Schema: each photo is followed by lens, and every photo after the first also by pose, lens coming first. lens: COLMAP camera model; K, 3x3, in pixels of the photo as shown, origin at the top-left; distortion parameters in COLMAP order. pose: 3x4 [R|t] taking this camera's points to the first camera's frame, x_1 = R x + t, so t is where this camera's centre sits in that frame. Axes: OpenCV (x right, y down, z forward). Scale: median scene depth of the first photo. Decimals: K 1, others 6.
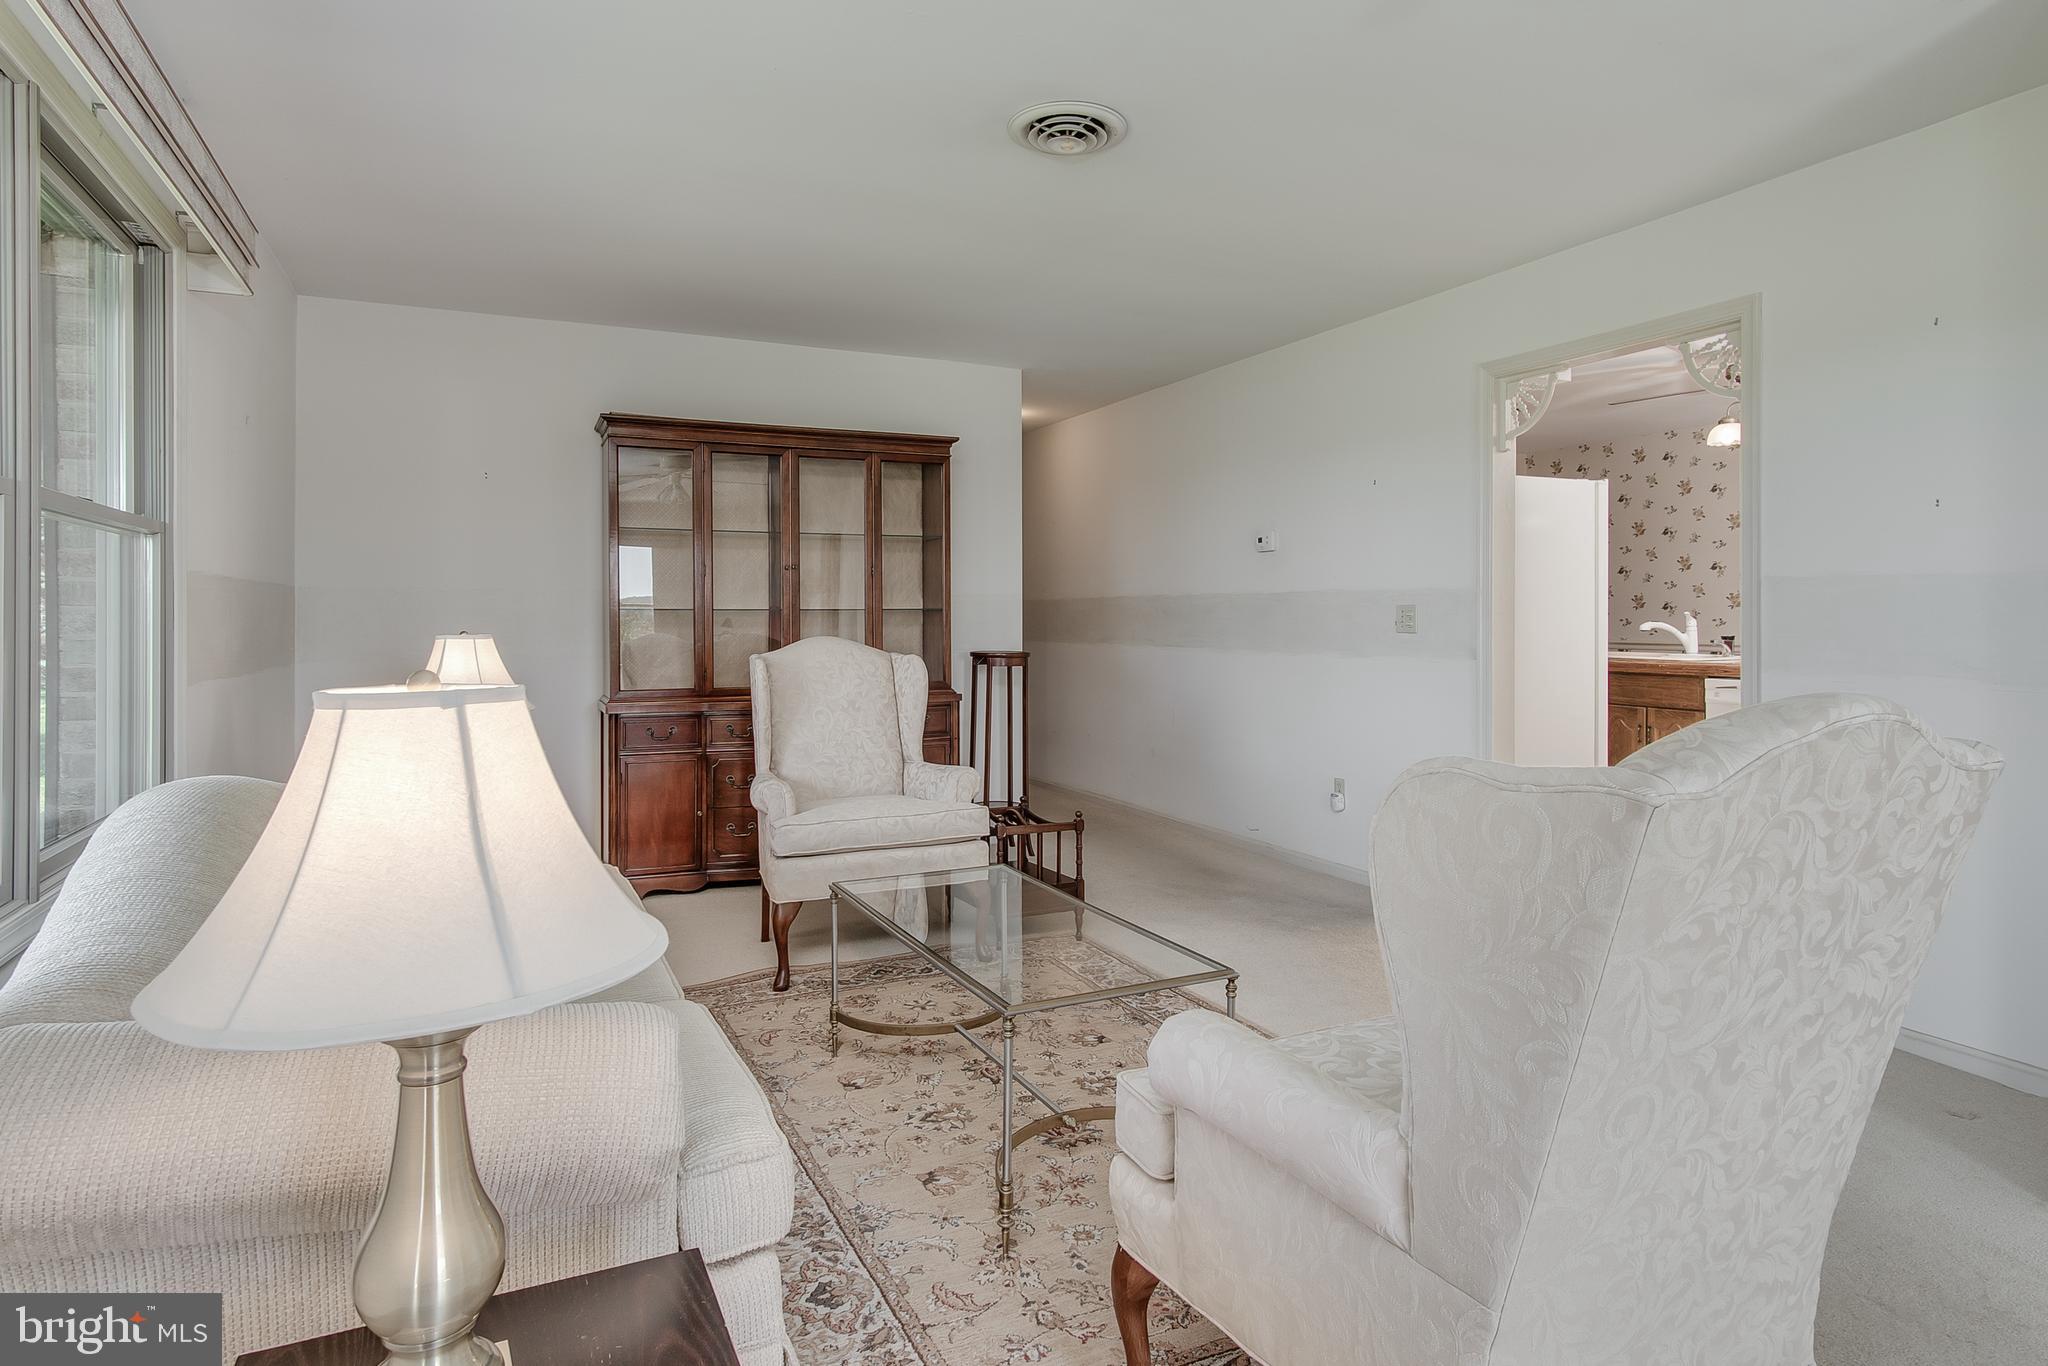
lens RADIAL K [[1135.9, 0, 1028.7], [0, 1135.9, 622.9], [0, 0, 1]] dist [0.000194, -0.000023]
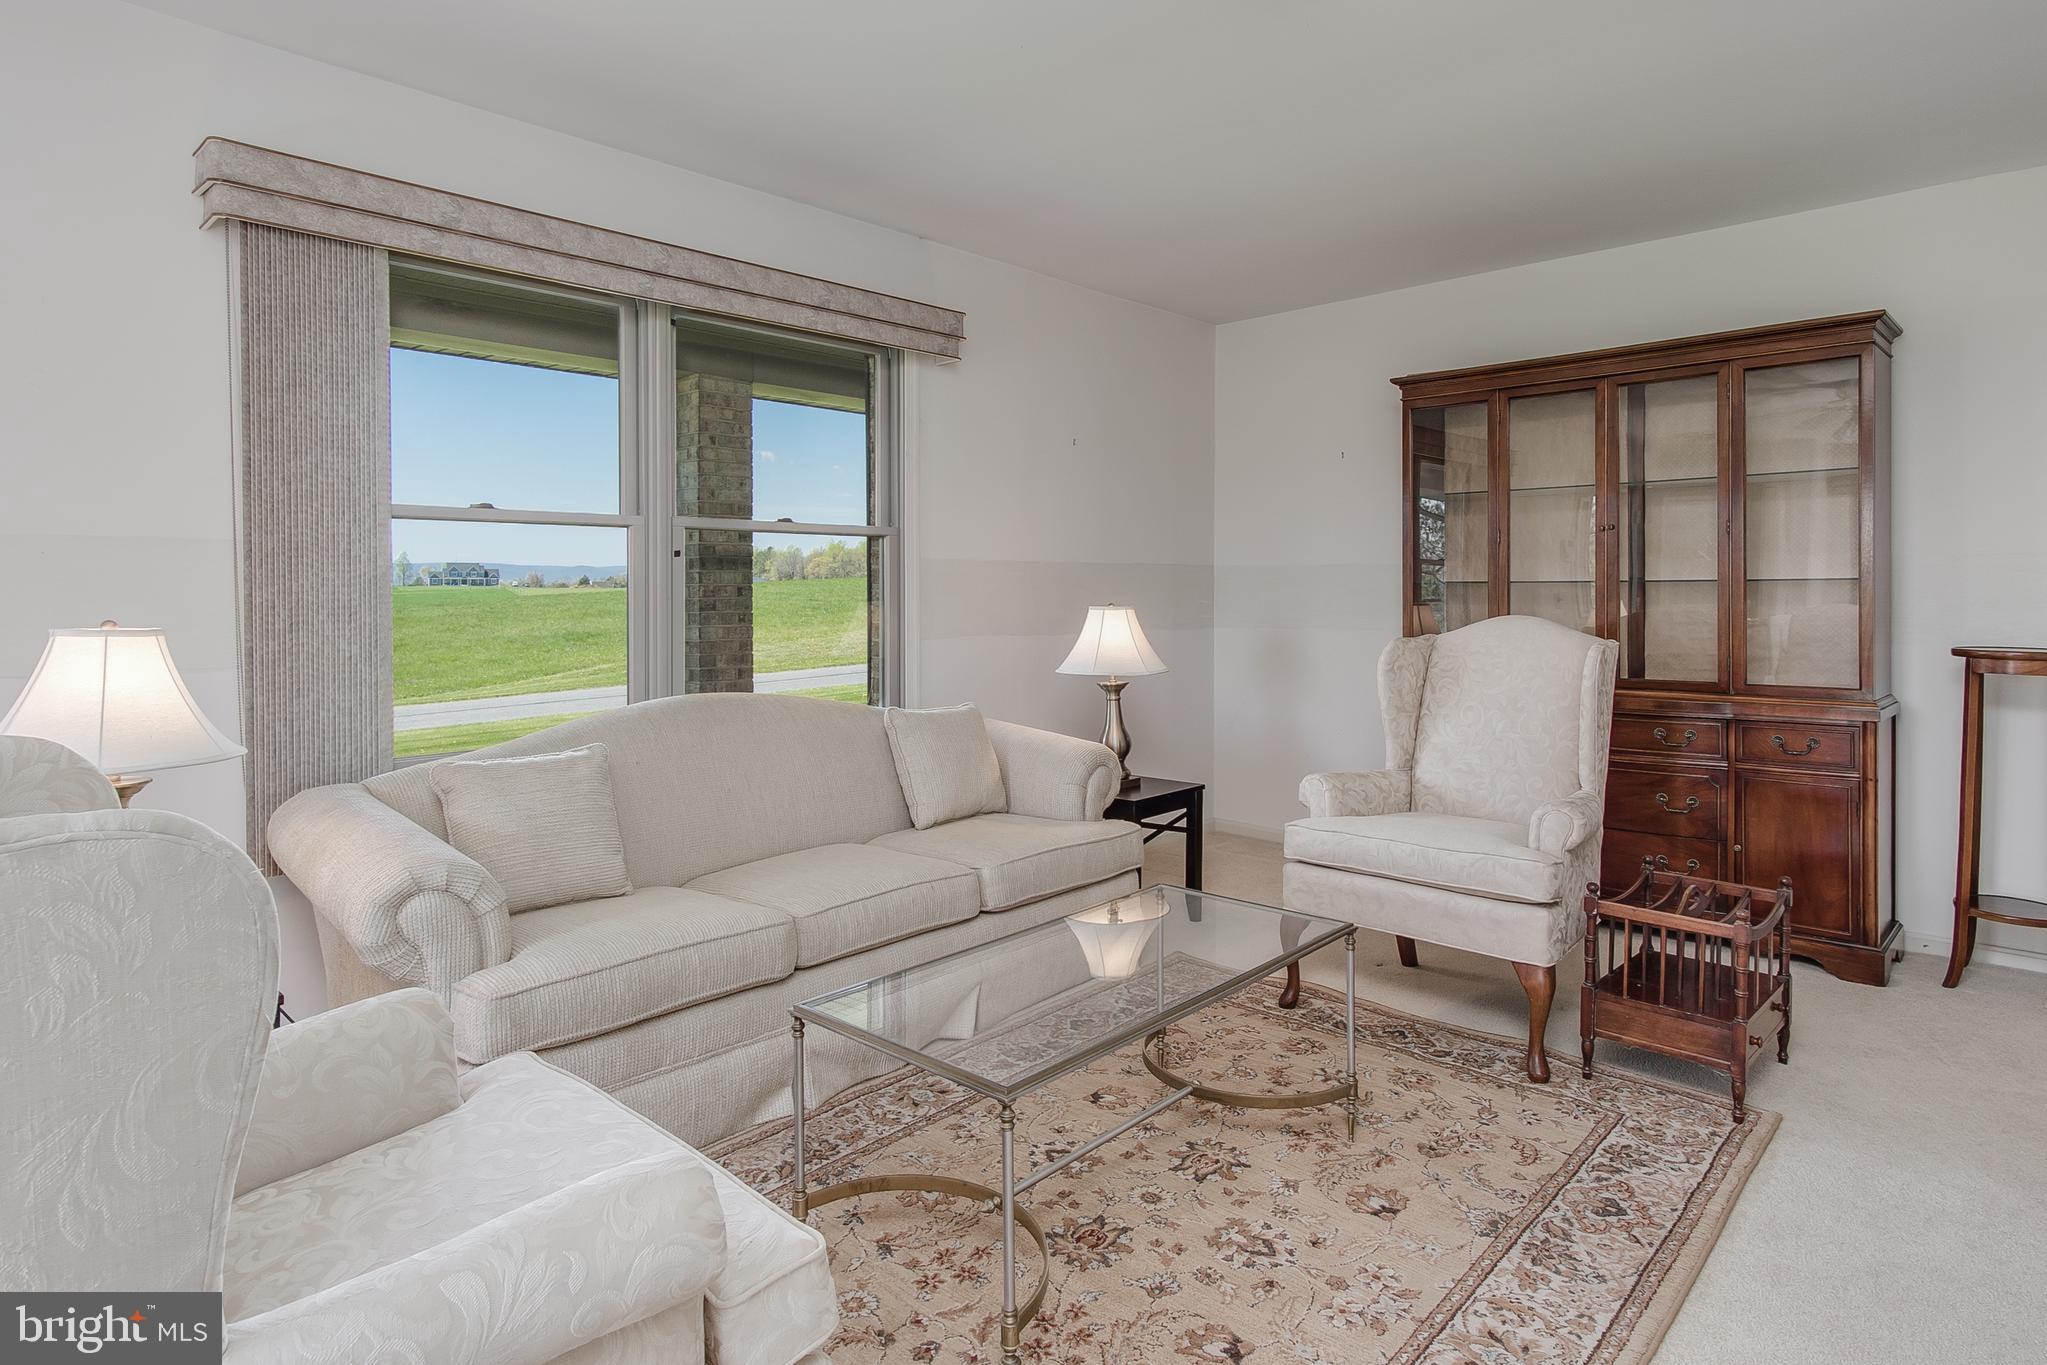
lens RADIAL K [[1141.2, 0, 1035.0], [0, 1141.2, 580.7], [0, 0, 1]] dist [0.002763, -0.000711]
pose [[0.373556, -0.001220, -0.927607, 0.530809], [-0.005841, 0.999976, -0.003667, -0.009632], [0.927589, 0.006788, 0.373540, 0.459883]]
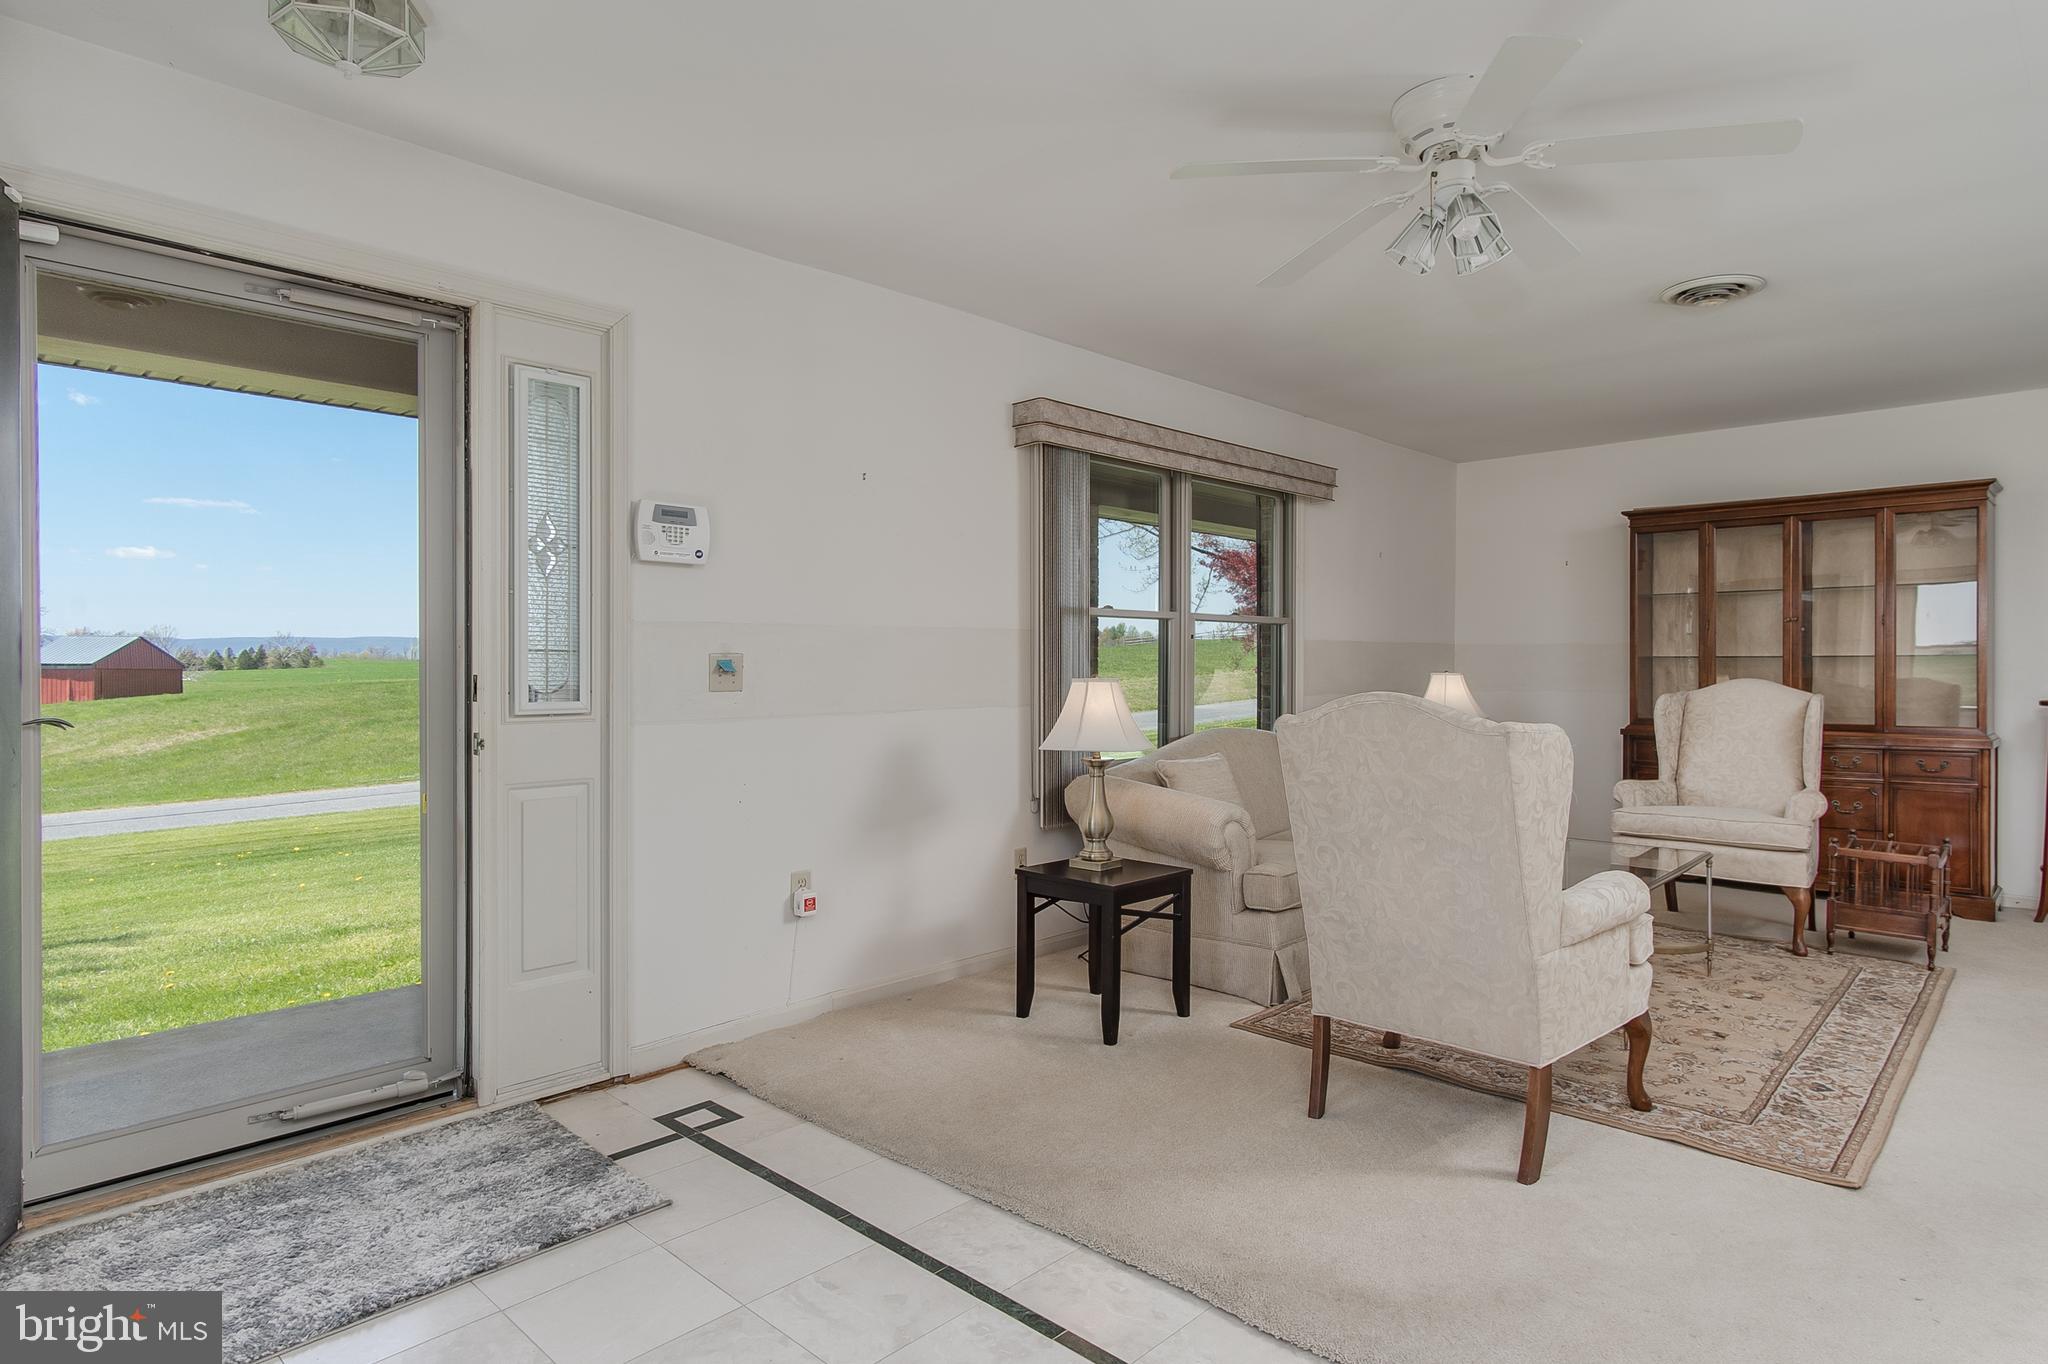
lens RADIAL K [[1122.6, 0, 1026.3], [0, 1122.6, 656.5], [0, 0, 1]] dist [-0.004224, 0.000043]
pose [[0.355313, 0.000060, -0.934747, 0.797373], [-0.007439, 0.999969, -0.002764, -0.003330], [0.934718, 0.007935, 0.355302, -0.171974]]
